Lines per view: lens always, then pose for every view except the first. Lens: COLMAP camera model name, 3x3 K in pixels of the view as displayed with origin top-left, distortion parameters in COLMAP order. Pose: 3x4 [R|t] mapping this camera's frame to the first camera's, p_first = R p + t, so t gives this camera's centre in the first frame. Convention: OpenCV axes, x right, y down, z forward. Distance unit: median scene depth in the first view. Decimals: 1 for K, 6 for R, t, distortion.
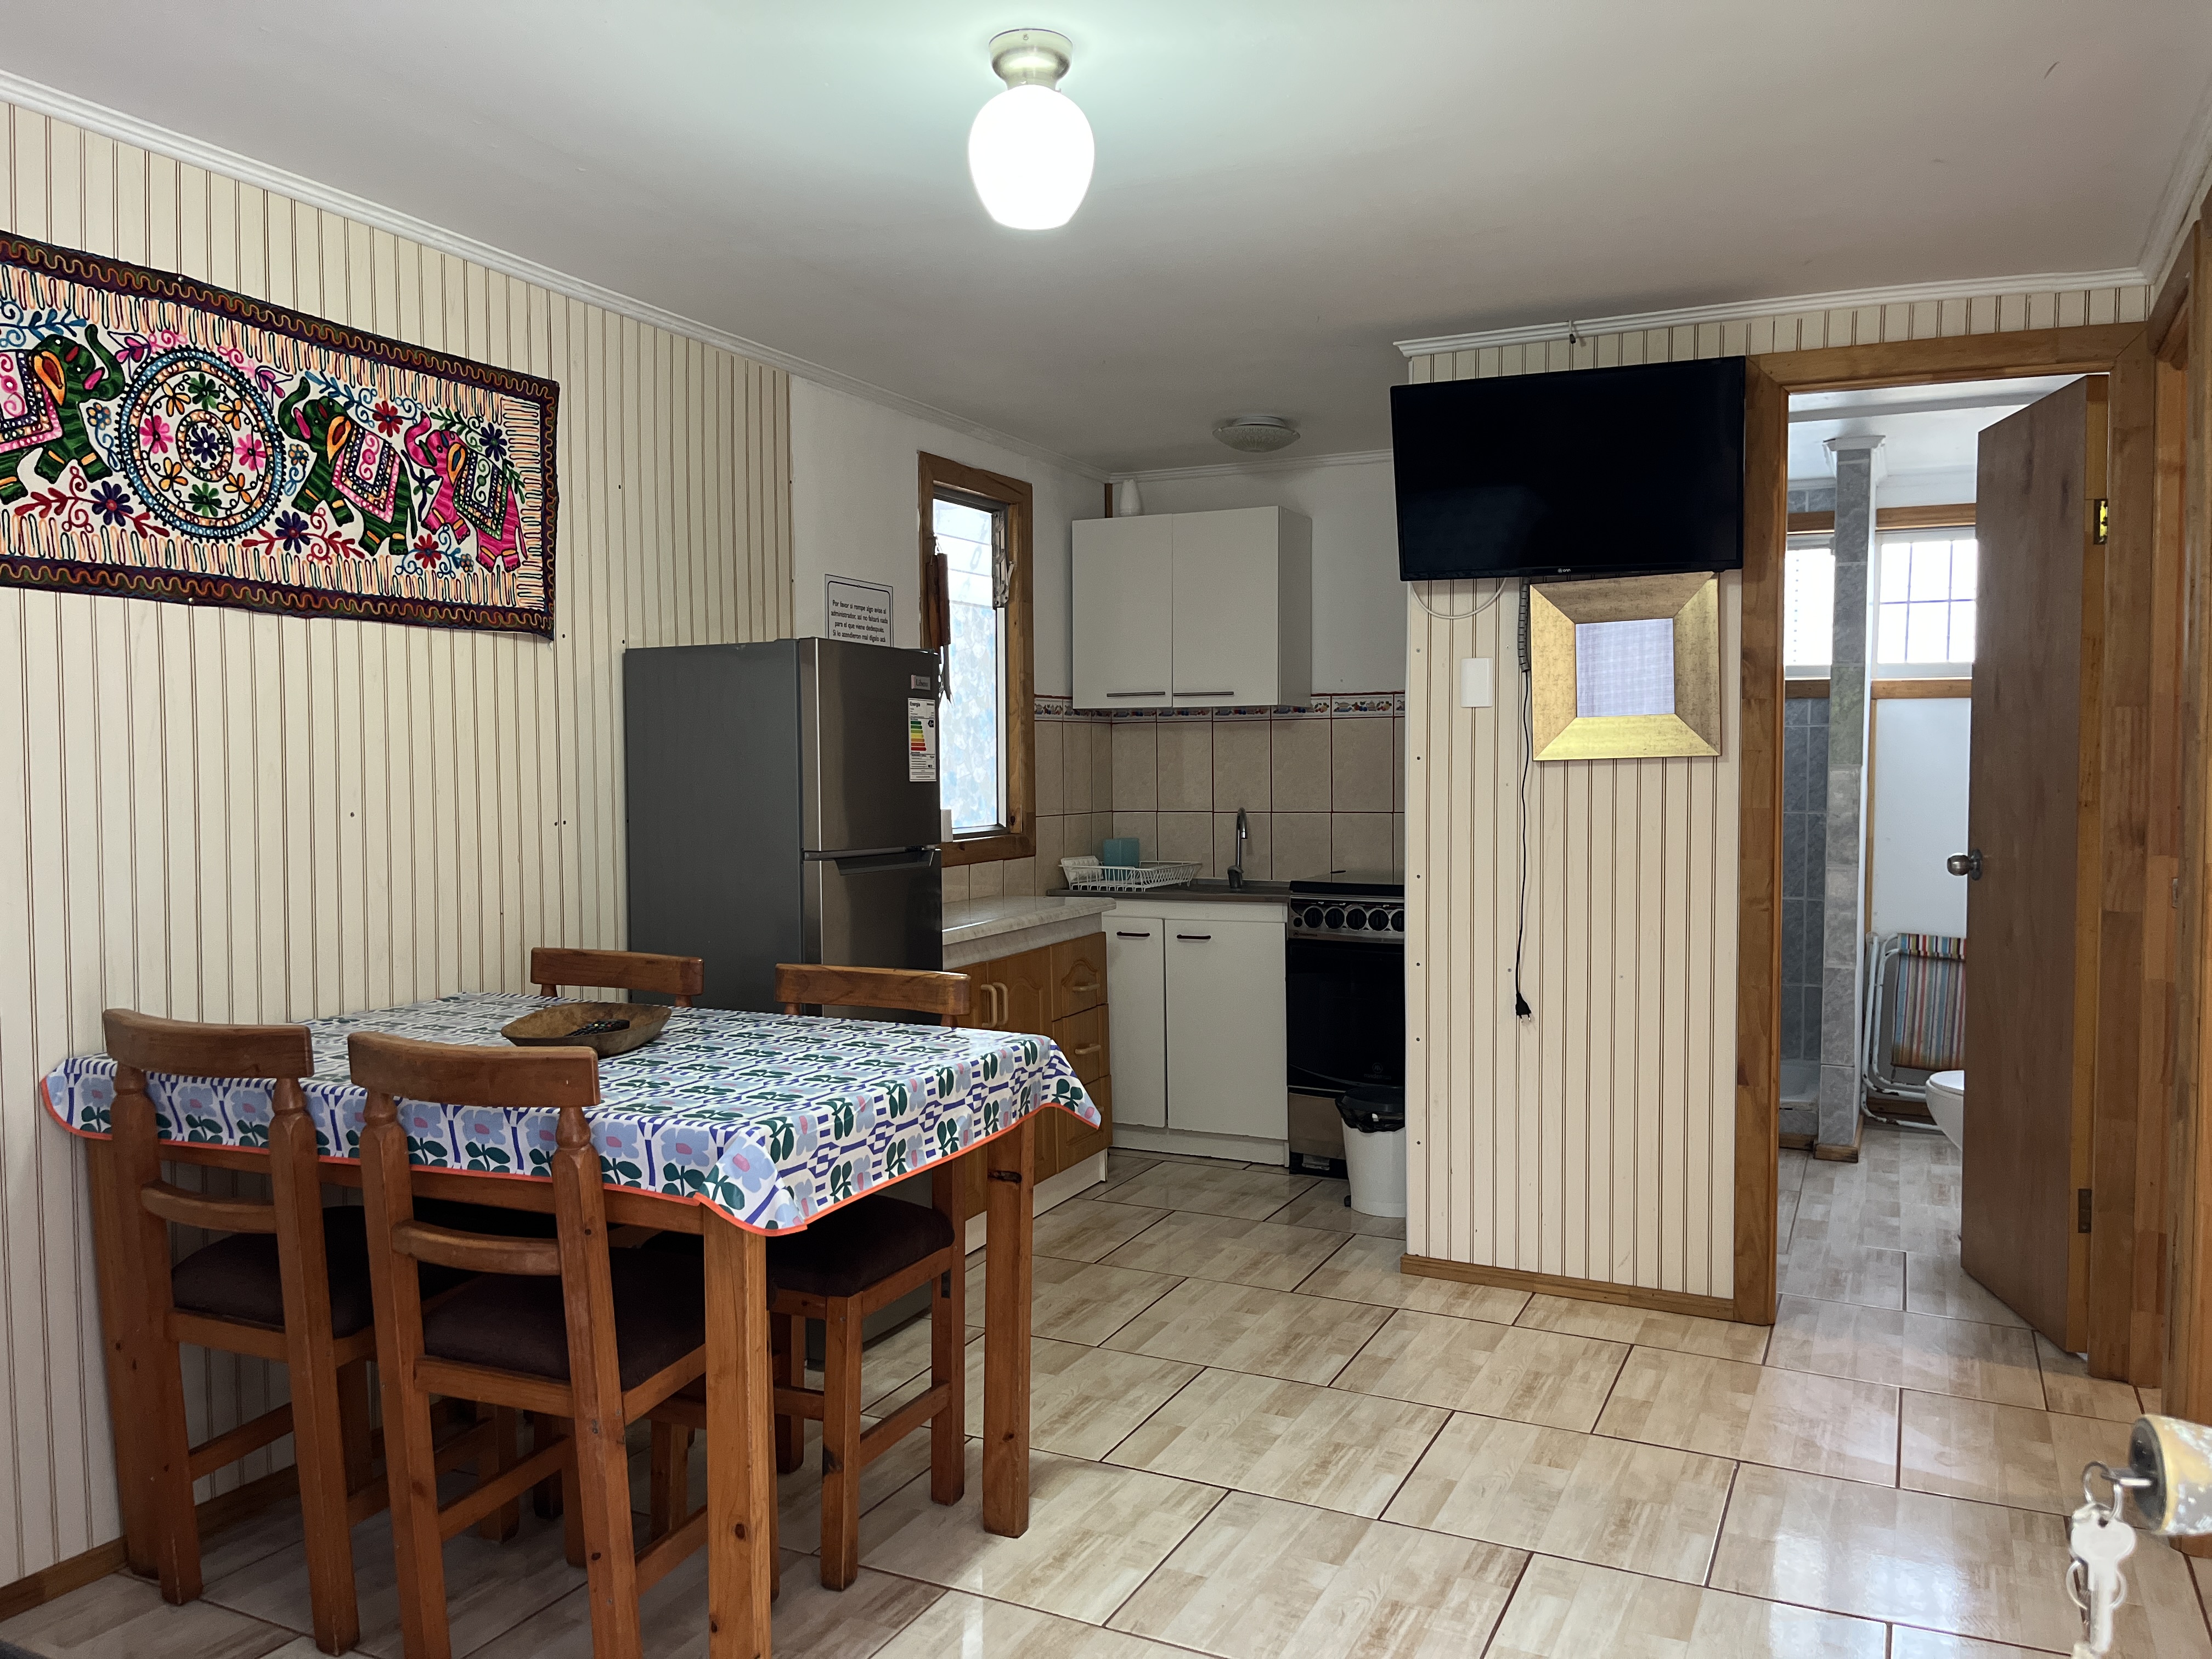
lens RADIAL K [[1667.2, 0, 1118.5], [0, 1667.2, 830.1], [0, 0, 1]] dist [0.083102, -0.103485]
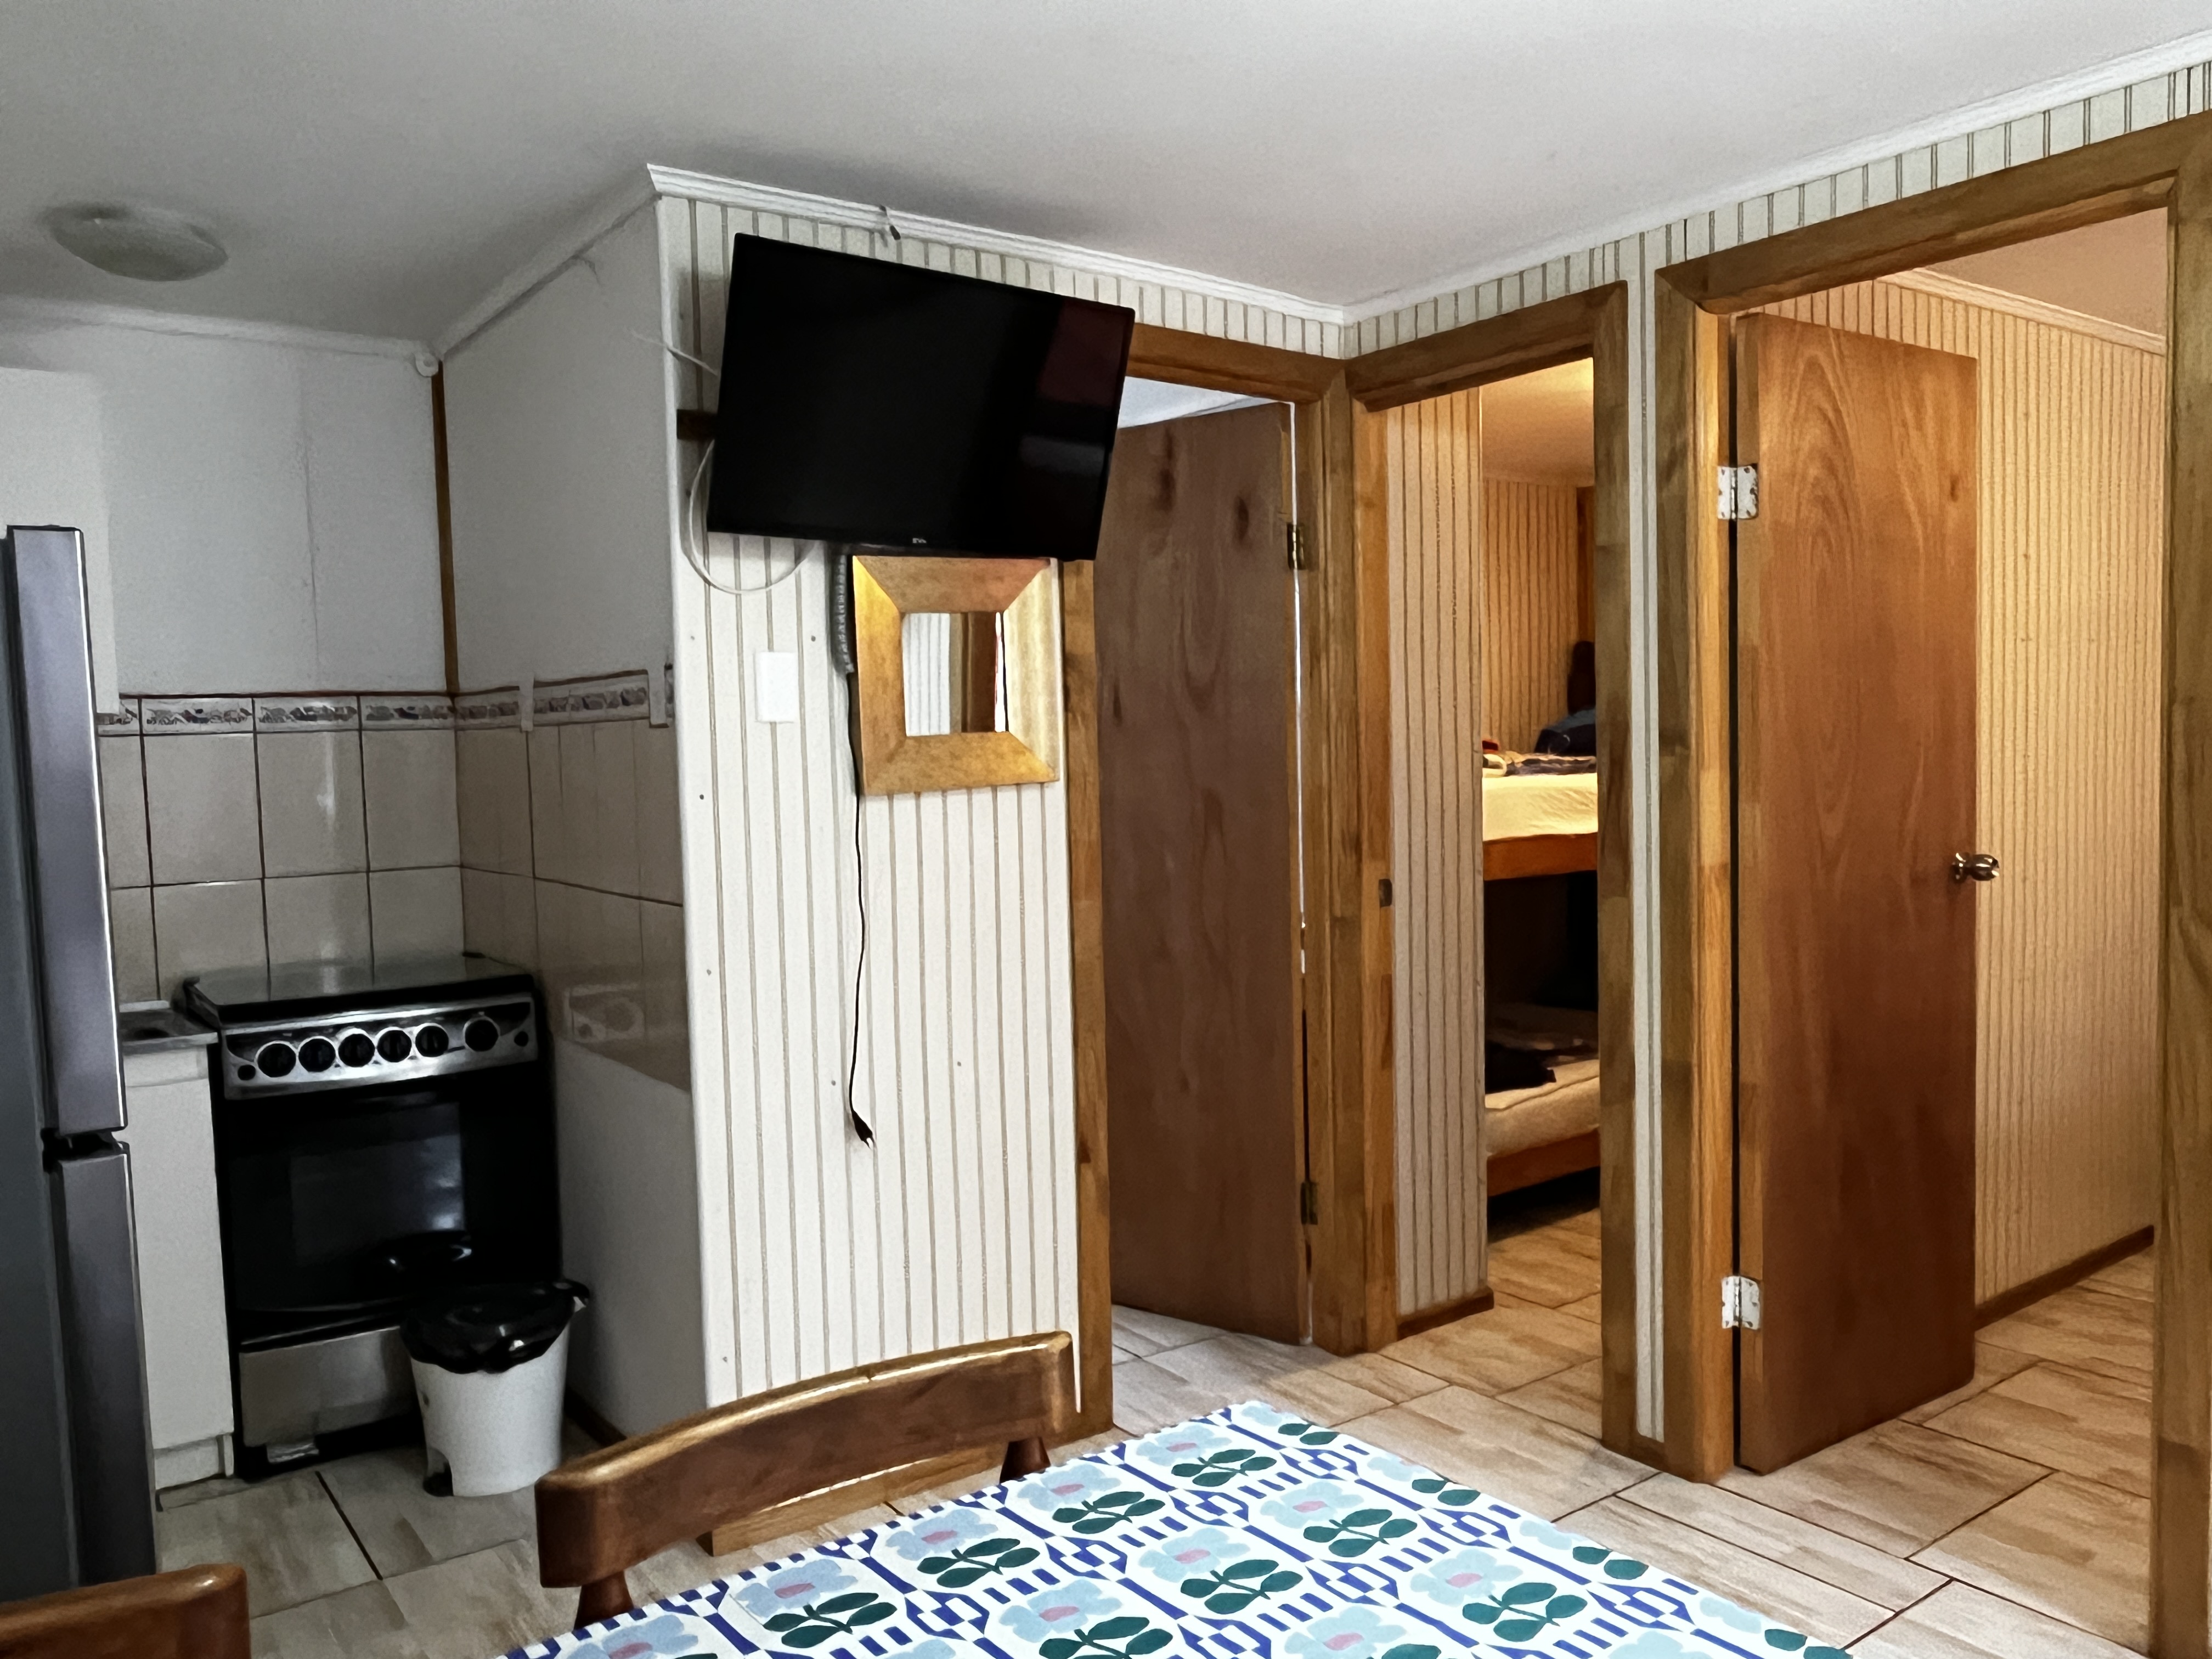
lens RADIAL K [[1665.8, 0, 1106.4], [0, 1665.8, 859.7], [0, 0, 1]] dist [-0.005410, -0.002052]
pose [[0.483805, -0.070083, 0.872365, -0.352078], [0.061341, 0.997053, 0.046080, -0.040844], [-0.873024, 0.031218, 0.486678, 0.565023]]
